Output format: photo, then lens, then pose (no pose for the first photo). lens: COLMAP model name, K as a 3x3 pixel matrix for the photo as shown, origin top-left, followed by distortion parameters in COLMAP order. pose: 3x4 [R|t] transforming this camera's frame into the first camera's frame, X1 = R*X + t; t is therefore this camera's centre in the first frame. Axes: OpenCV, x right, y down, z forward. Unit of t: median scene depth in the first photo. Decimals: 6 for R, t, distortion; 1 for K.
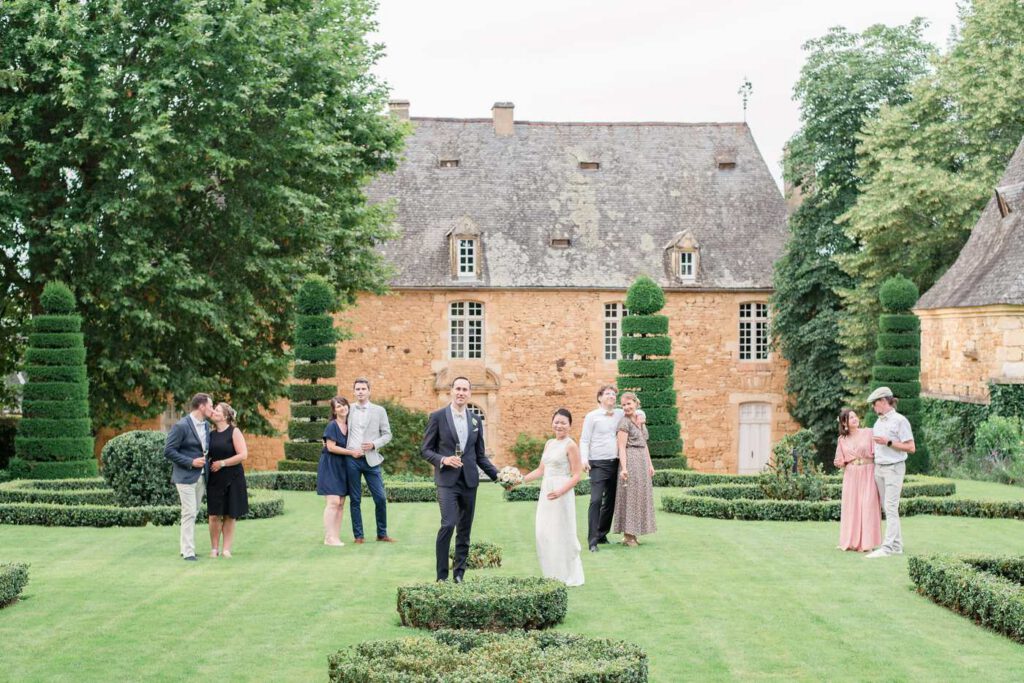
lens RADIAL K [[2565.8, 0, 512.0], [0, 2565.8, 341.5], [0, 0, 1]] dist [0.064073, -0.167008]
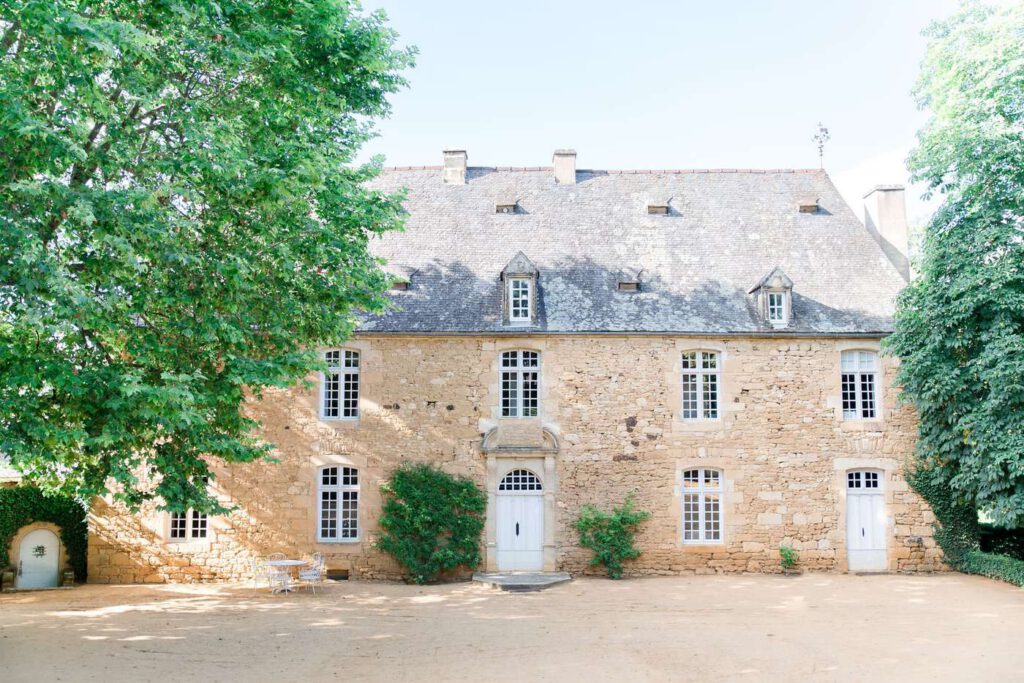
lens RADIAL K [[863.2, 0, 512.0], [0, 863.2, 341.5], [0, 0, 1]] dist [-0.030265, 0.000793]
pose [[0.994970, -0.010977, -0.099569, 0.008507], [-0.001985, 0.991622, -0.129158, 0.018945], [0.100153, 0.128706, 0.986612, 0.710963]]
